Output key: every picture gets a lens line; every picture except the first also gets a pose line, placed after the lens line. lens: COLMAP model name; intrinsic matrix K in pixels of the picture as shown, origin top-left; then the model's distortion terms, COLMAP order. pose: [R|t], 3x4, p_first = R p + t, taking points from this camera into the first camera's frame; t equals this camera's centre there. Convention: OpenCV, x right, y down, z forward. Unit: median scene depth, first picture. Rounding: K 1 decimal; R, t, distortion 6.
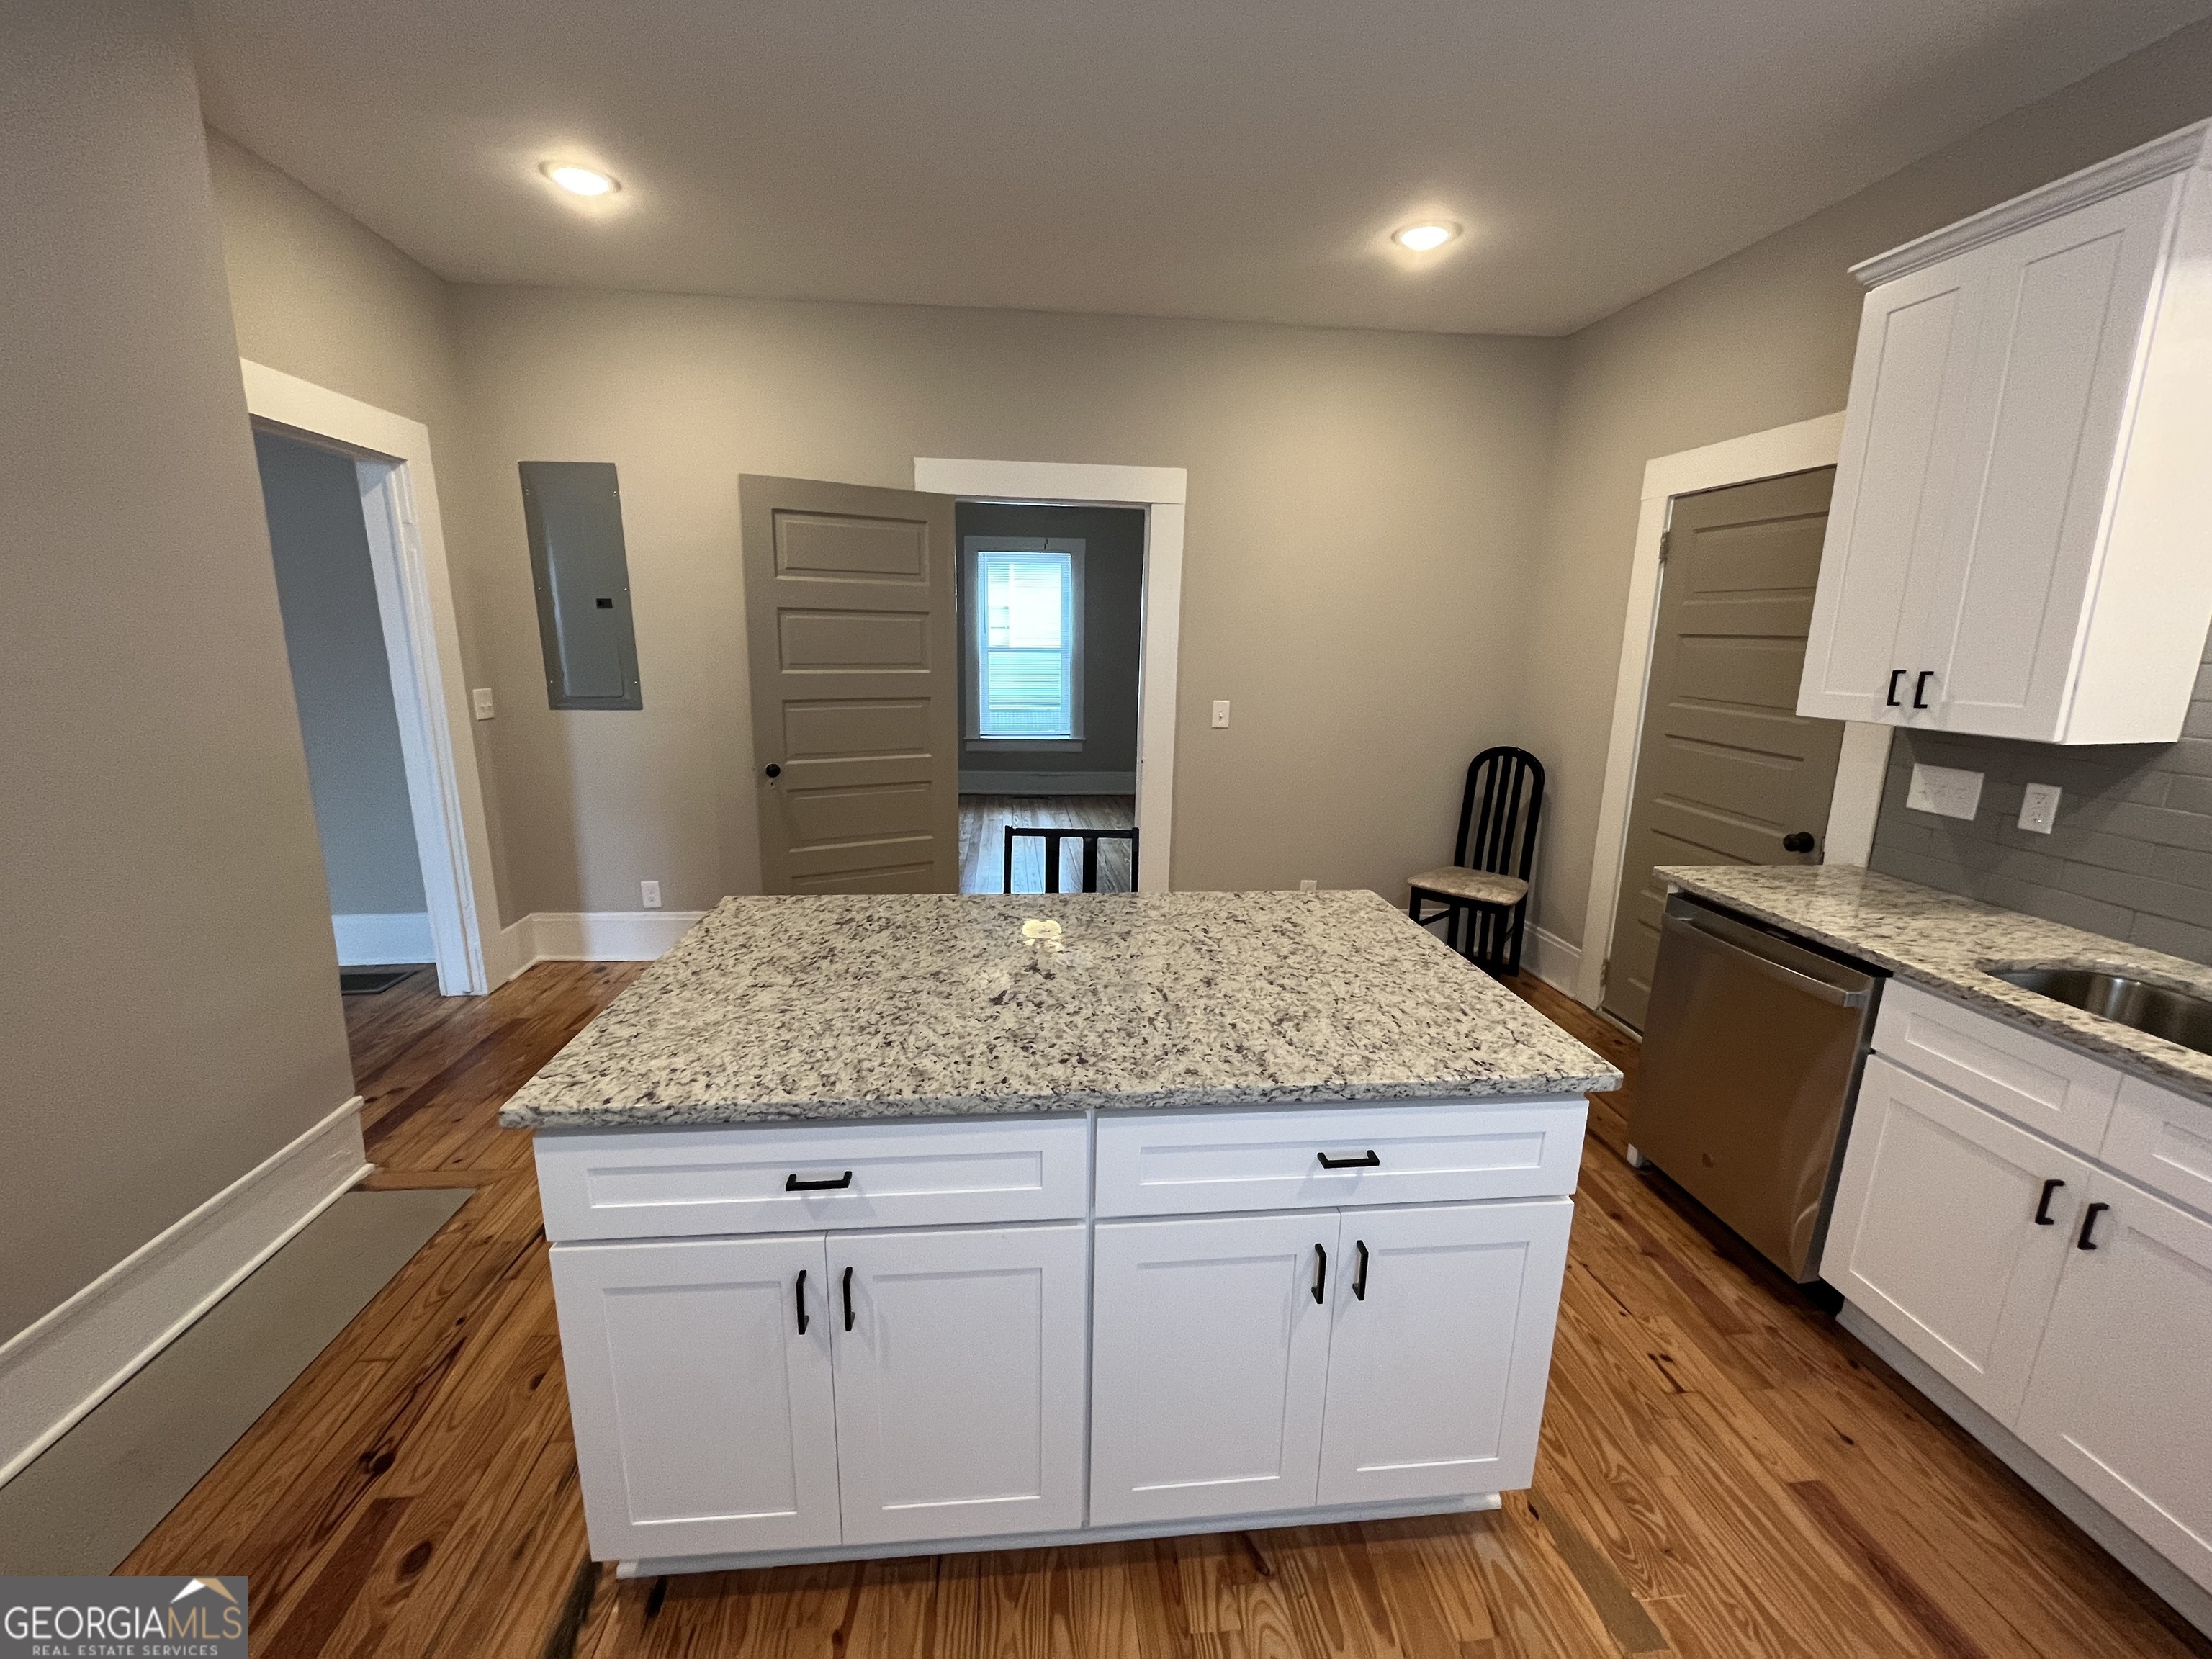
lens RADIAL K [[890.0, 0, 1104.8], [0, 890.0, 826.5], [0, 0, 1]] dist [-0.003405, -0.000291]
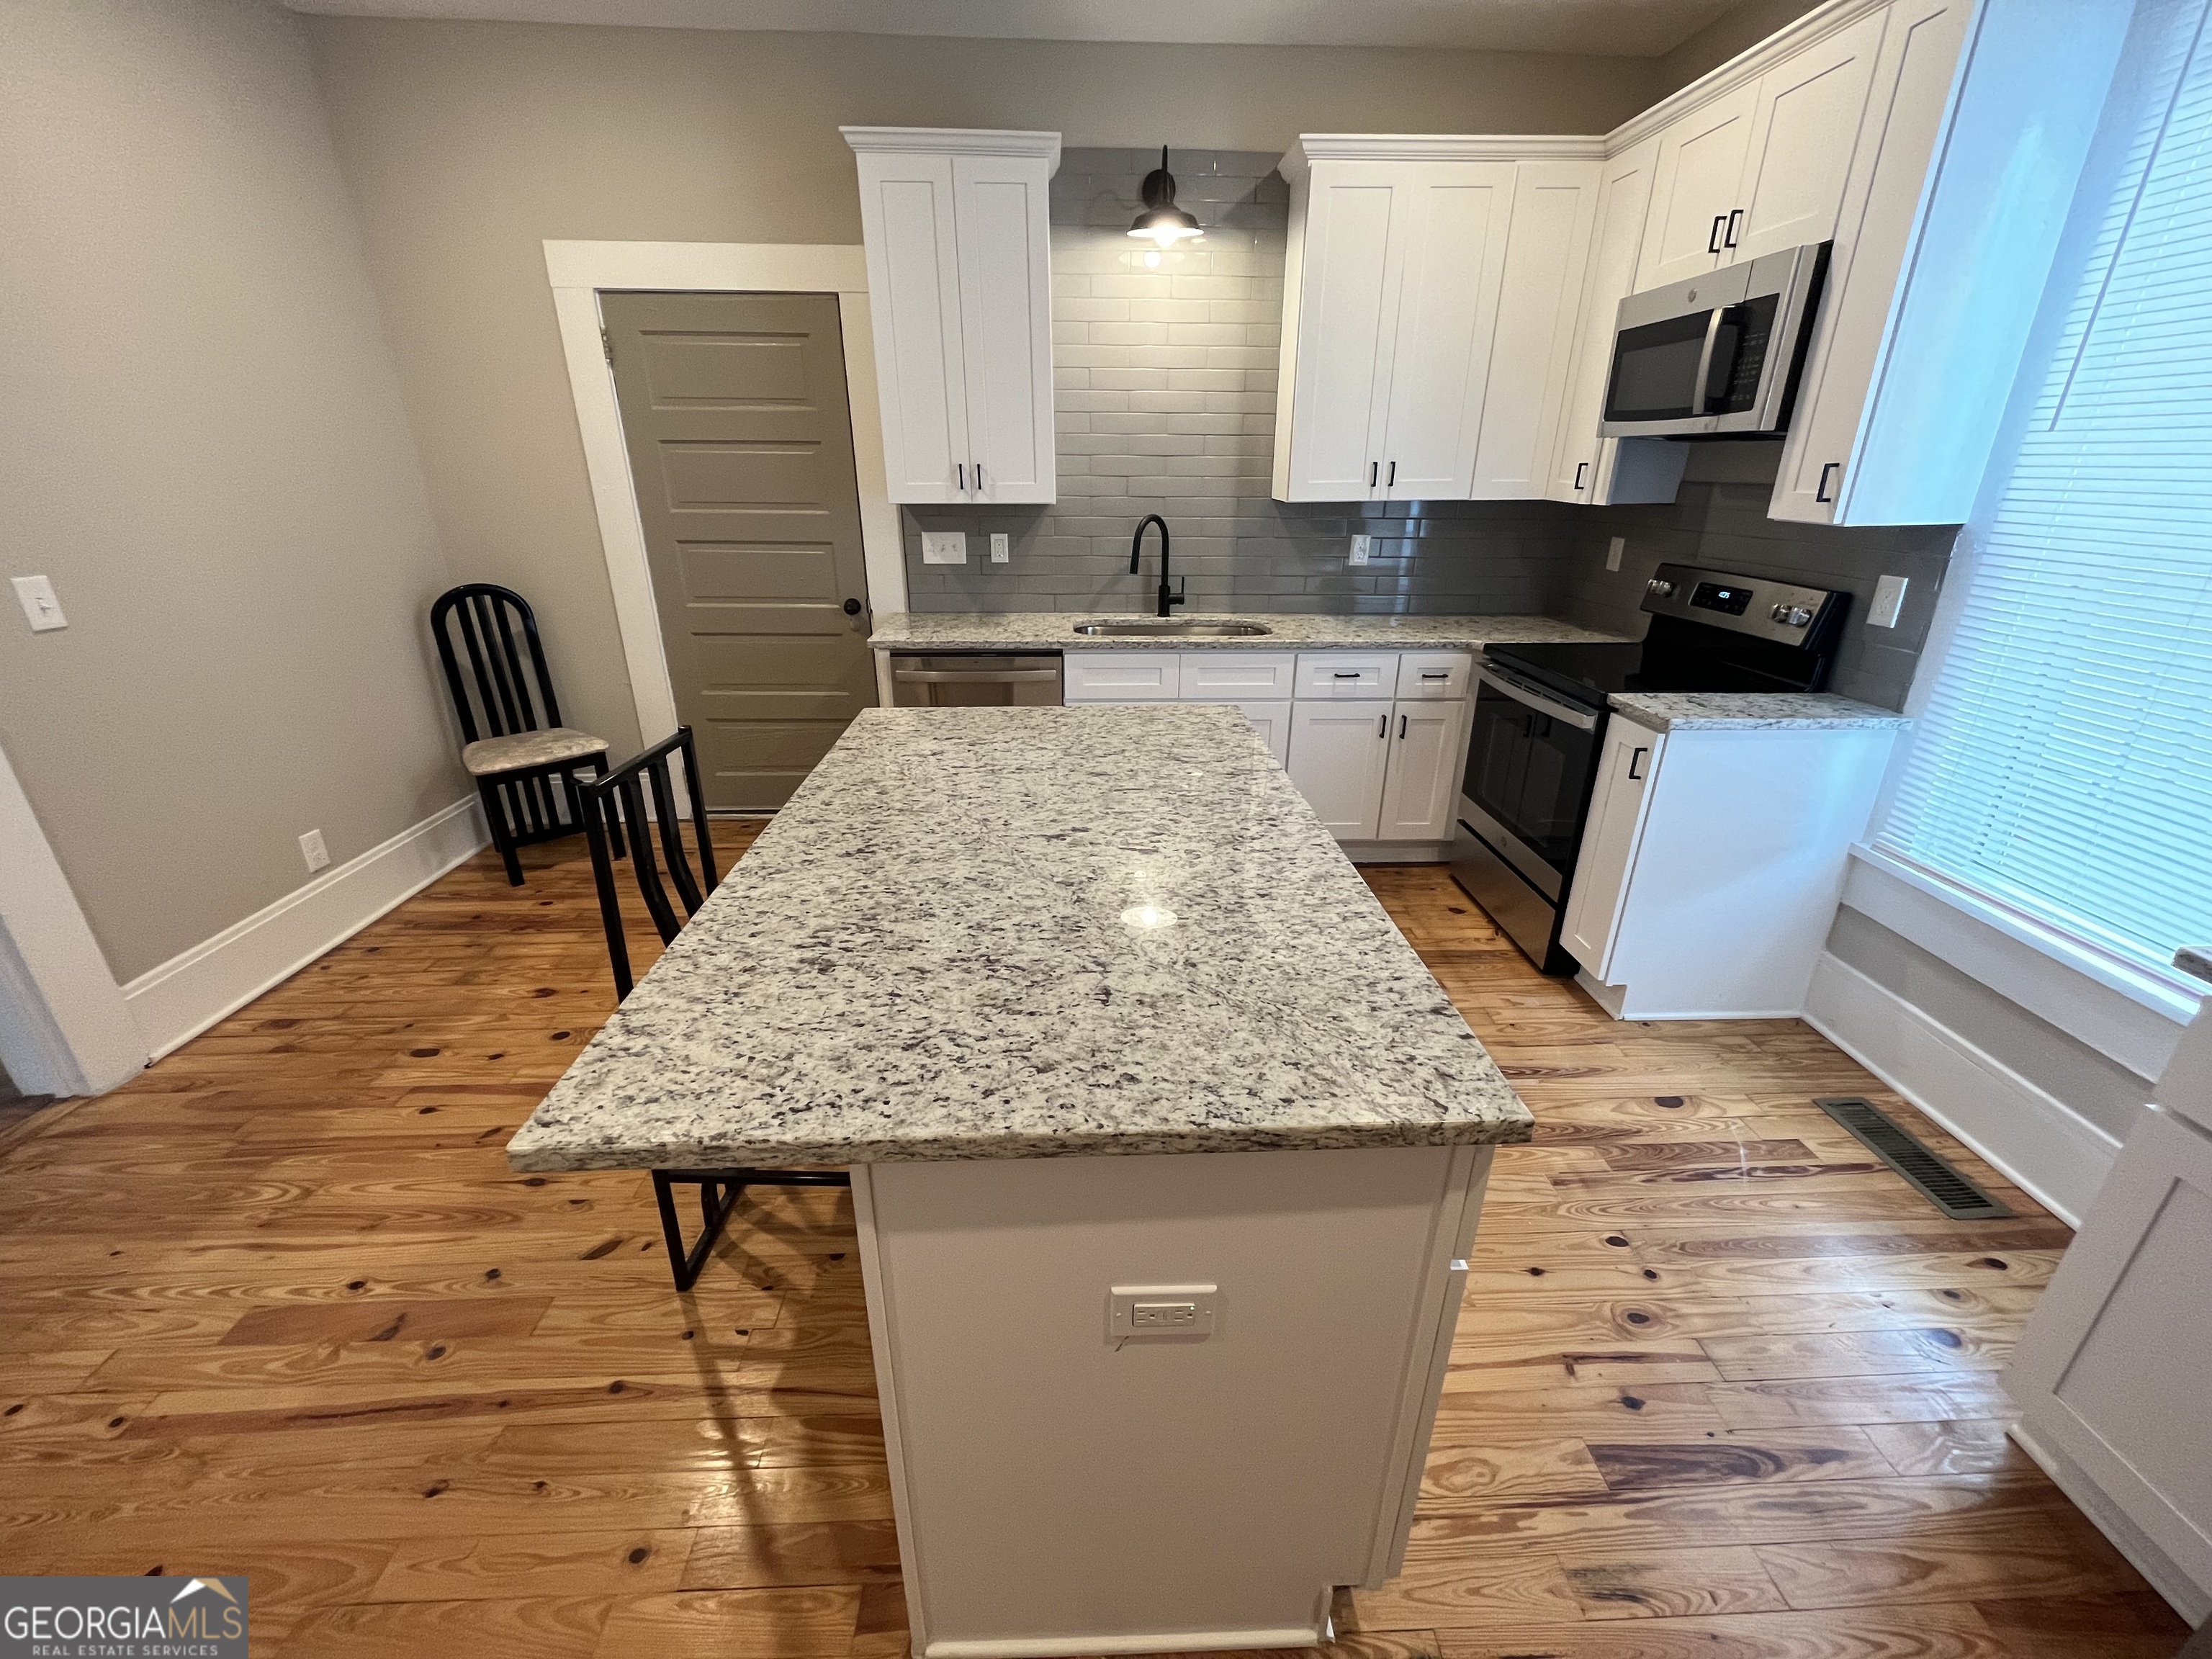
lens RADIAL K [[890.0, 0, 1104.7], [0, 890.0, 826.4], [0, 0, 1]] dist [-0.003405, -0.000291]
pose [[0.059425, -0.394915, 0.916794, -0.806393], [0.213489, 0.902195, 0.374788, -0.155017], [-0.975136, 0.173454, 0.137923, 0.759241]]
